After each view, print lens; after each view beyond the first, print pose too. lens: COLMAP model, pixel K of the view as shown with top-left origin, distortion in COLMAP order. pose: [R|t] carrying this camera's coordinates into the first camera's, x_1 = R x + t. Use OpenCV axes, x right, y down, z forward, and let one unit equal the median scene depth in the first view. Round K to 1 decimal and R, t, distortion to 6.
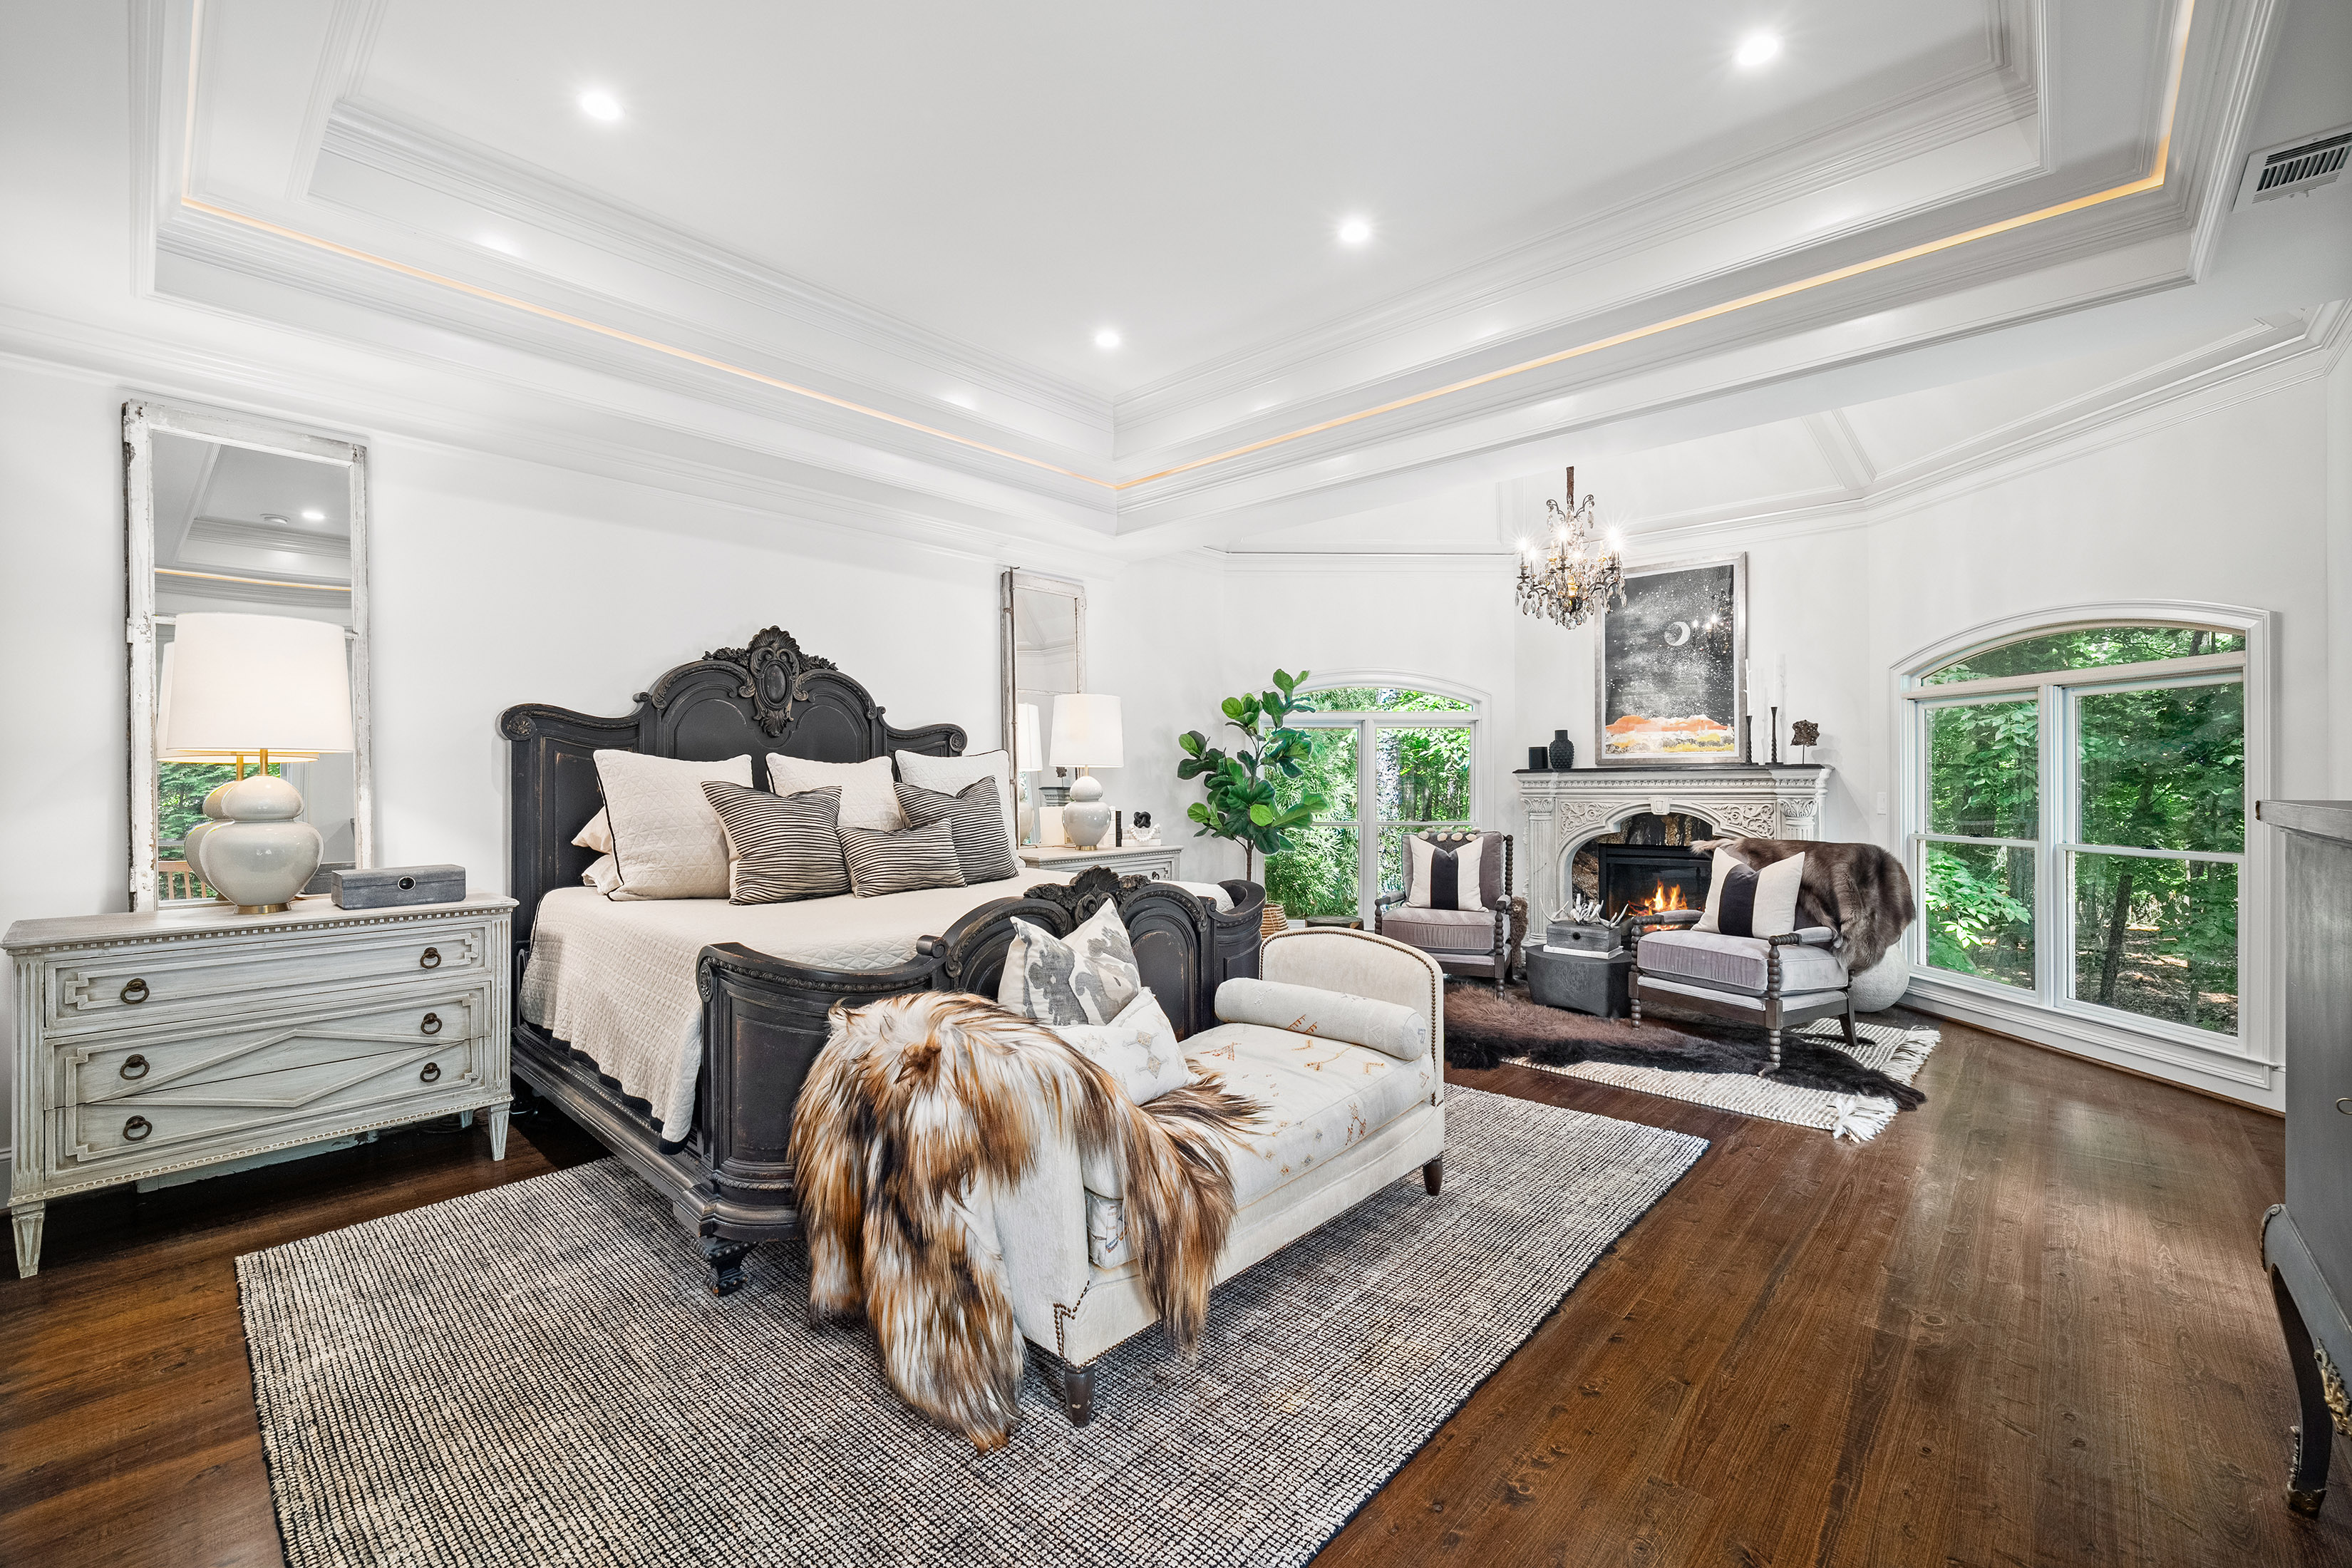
lens RADIAL K [[1009.4, 0, 1146.9], [0, 1009.4, 782.2], [0, 0, 1]] dist [-0.002701, -0.000413]
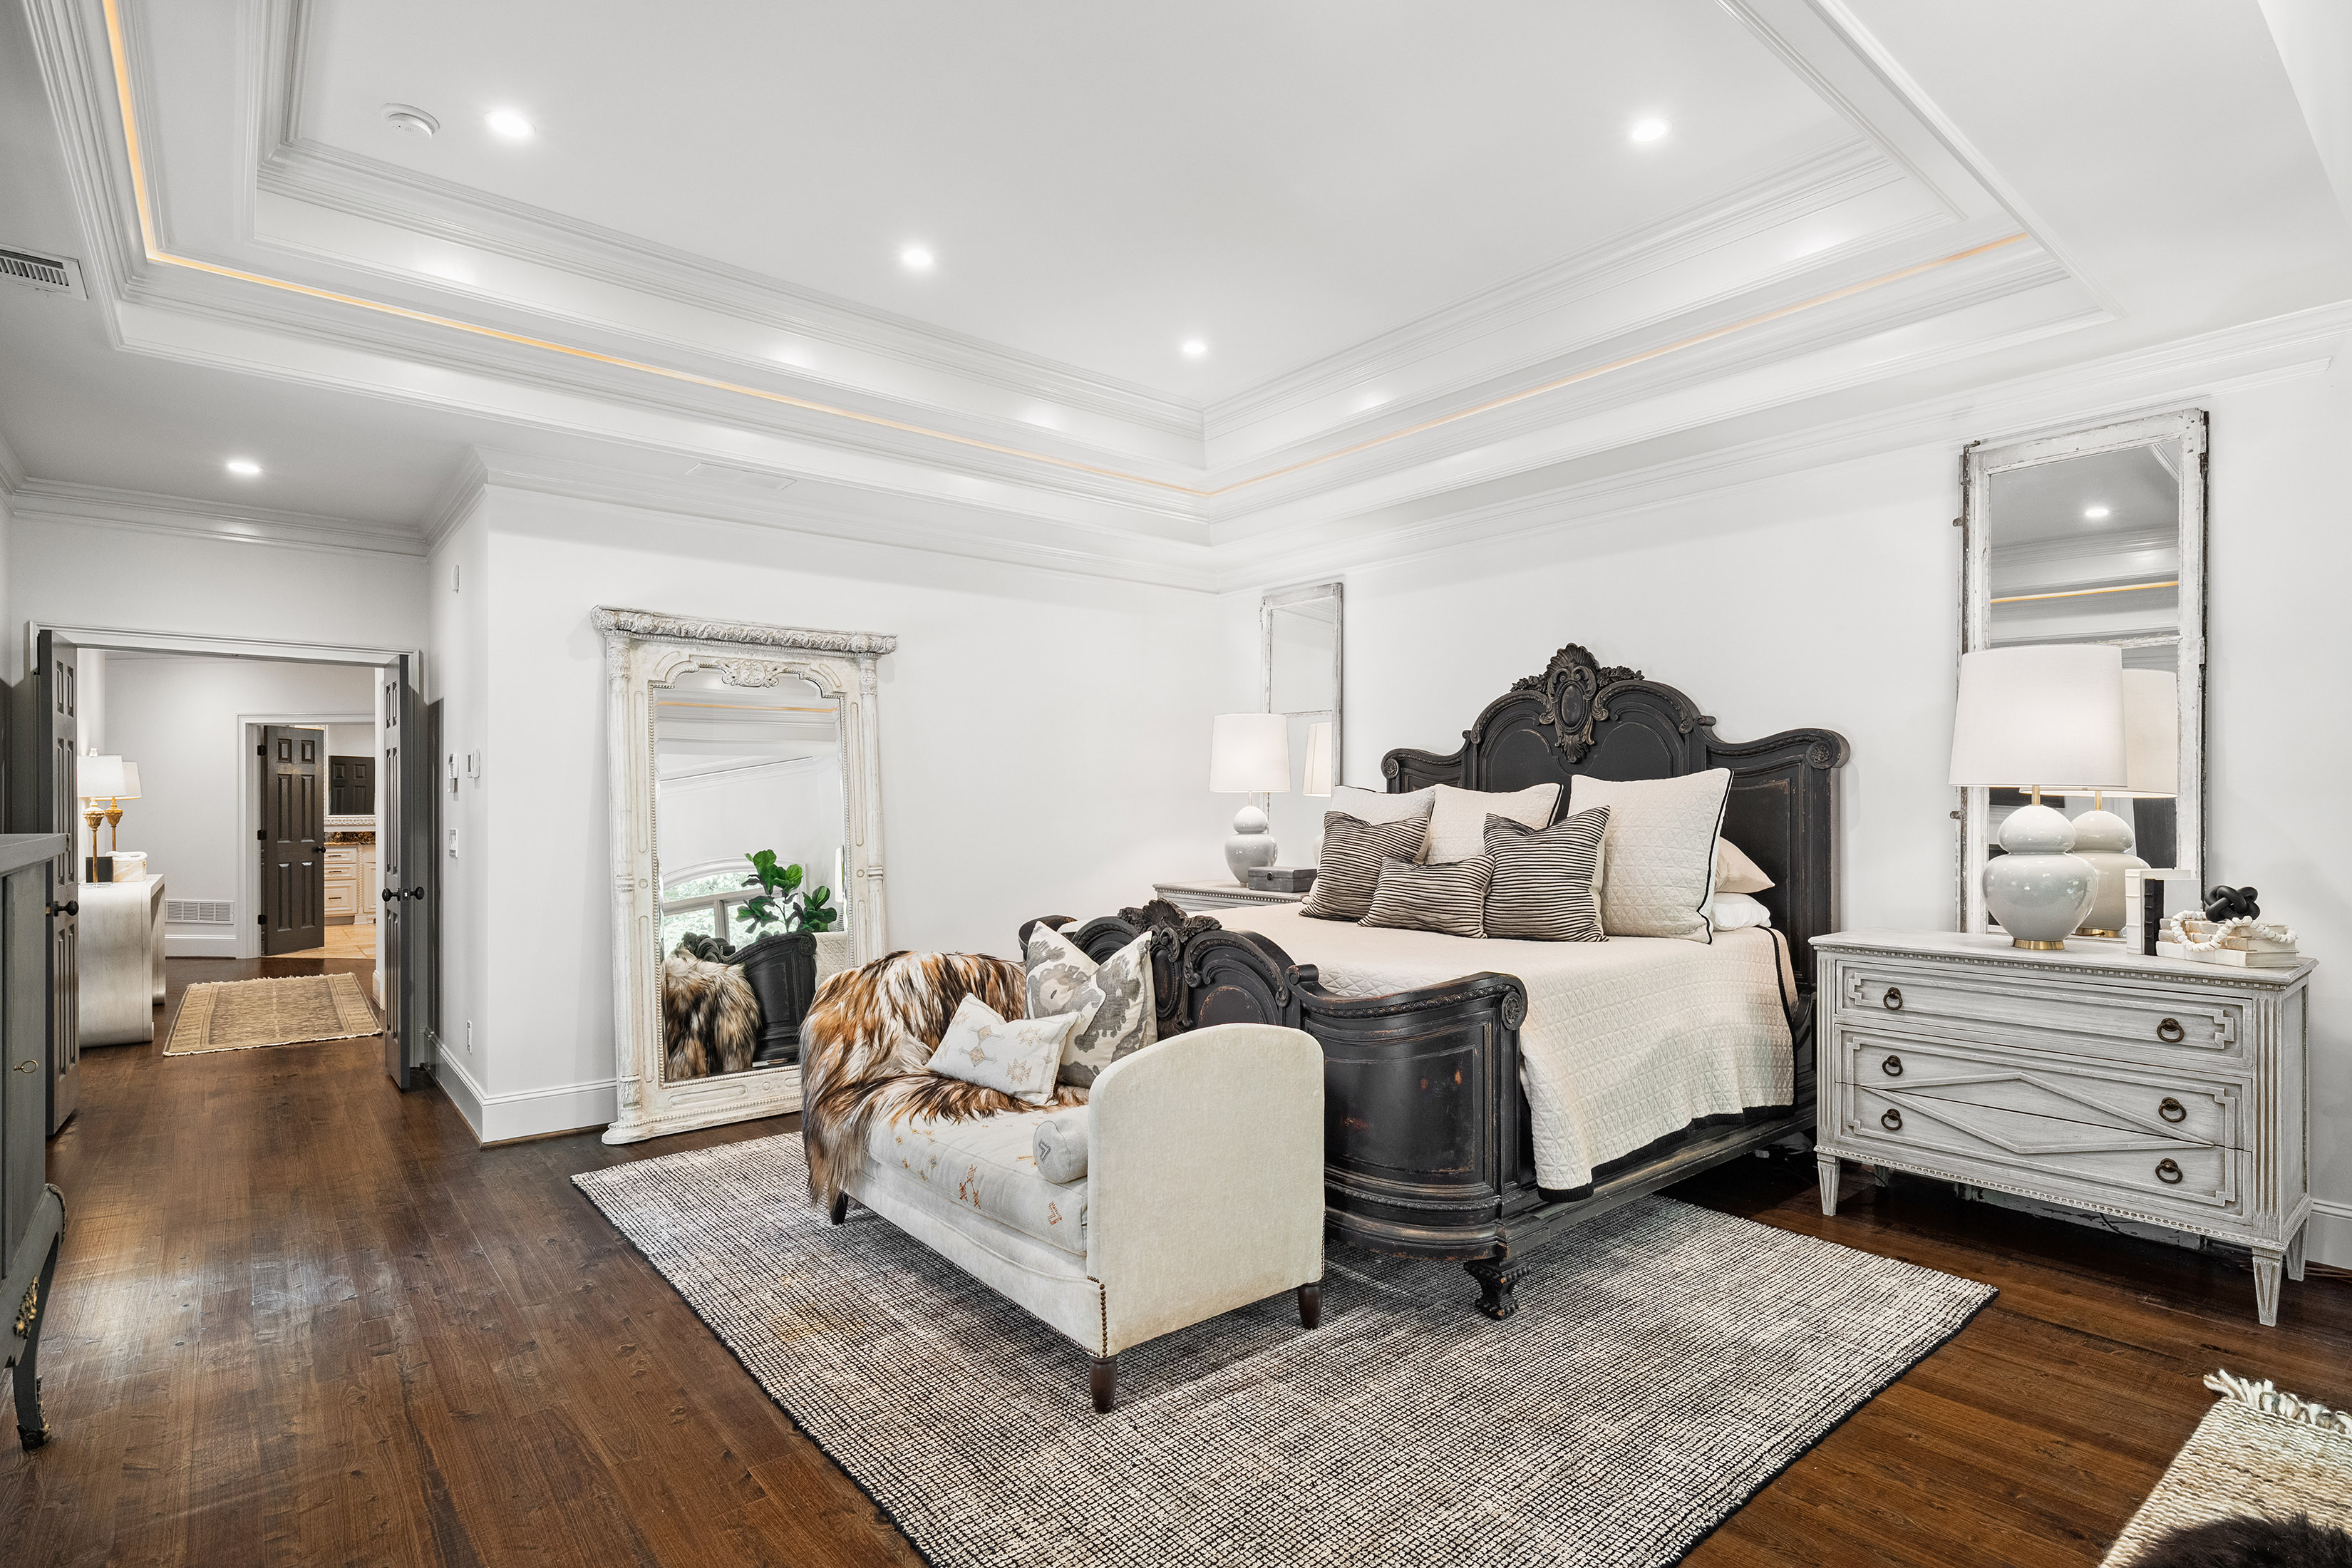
lens RADIAL K [[1152.6, 0, 1174.0], [0, 1152.6, 821.4], [0, 0, 1]] dist [0.011598, -0.000054]
pose [[-0.147448, 0.013867, -0.988973, 0.667462], [-0.001847, 0.999896, 0.014296, -0.006278], [0.989068, 0.003935, -0.147407, 0.731969]]
